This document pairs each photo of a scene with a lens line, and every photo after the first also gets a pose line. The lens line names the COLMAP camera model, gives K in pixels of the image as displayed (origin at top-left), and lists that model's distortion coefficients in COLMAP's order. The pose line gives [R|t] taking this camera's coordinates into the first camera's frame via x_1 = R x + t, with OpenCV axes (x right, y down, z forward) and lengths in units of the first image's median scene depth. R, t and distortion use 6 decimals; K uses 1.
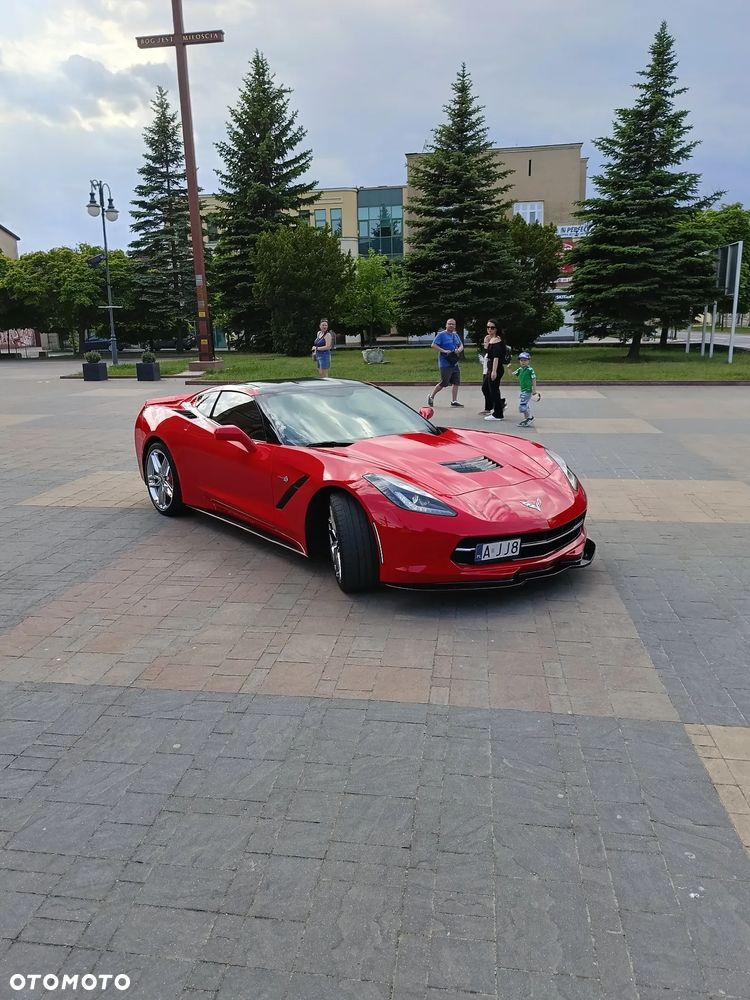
lens RADIAL K [[792.0, 0, 351.8], [0, 792.0, 484.3], [0, 0, 1]] dist [0.076002, -0.089824]
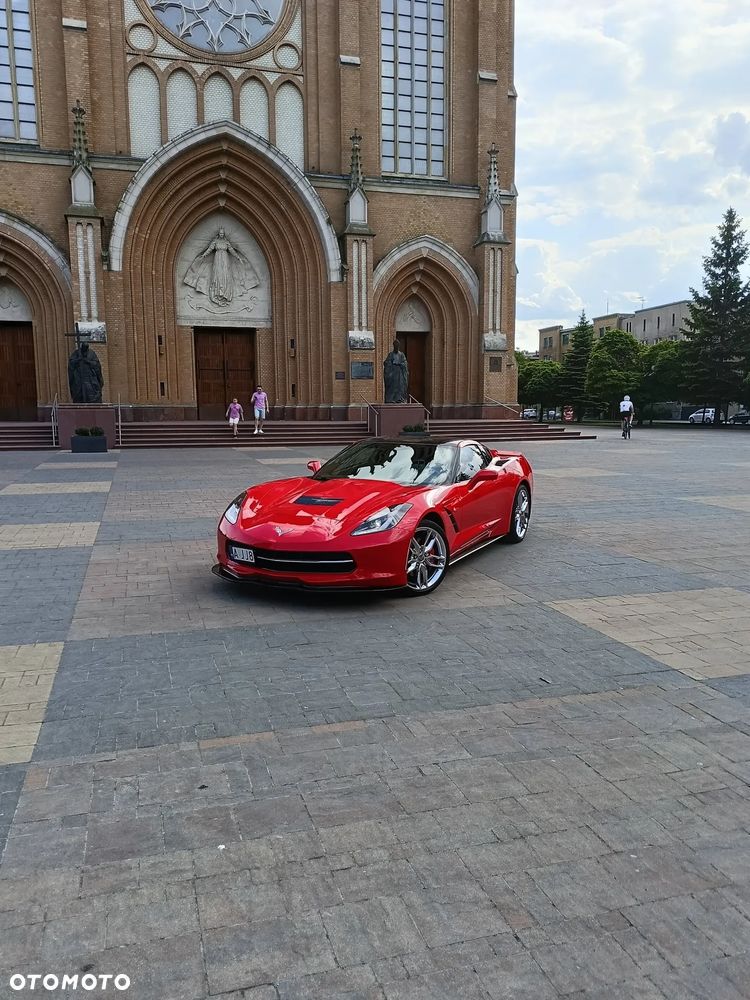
lens RADIAL K [[768.4, 0, 362.2], [0, 768.4, 493.6], [0, 0, 1]] dist [0.047539, -0.066821]
pose [[0.426809, 0.124691, -0.895704, 0.273531], [-0.191091, 0.980520, 0.045442, -0.022581], [0.883922, 0.151766, 0.442322, 0.110693]]
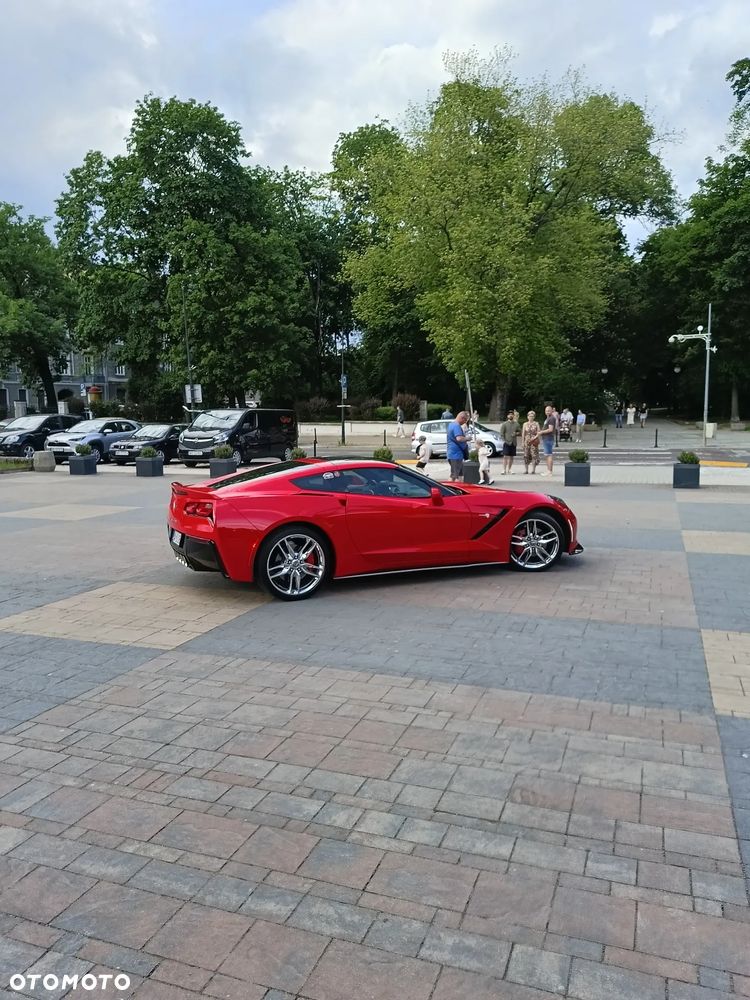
lens RADIAL K [[782.2, 0, 370.2], [0, 782.2, 495.1], [0, 0, 1]] dist [0.068302, -0.087155]
pose [[0.179203, -0.090504, 0.979640, -0.340453], [0.198773, 0.978554, 0.054042, -0.036492], [-0.963523, 0.185042, 0.193349, 0.204701]]
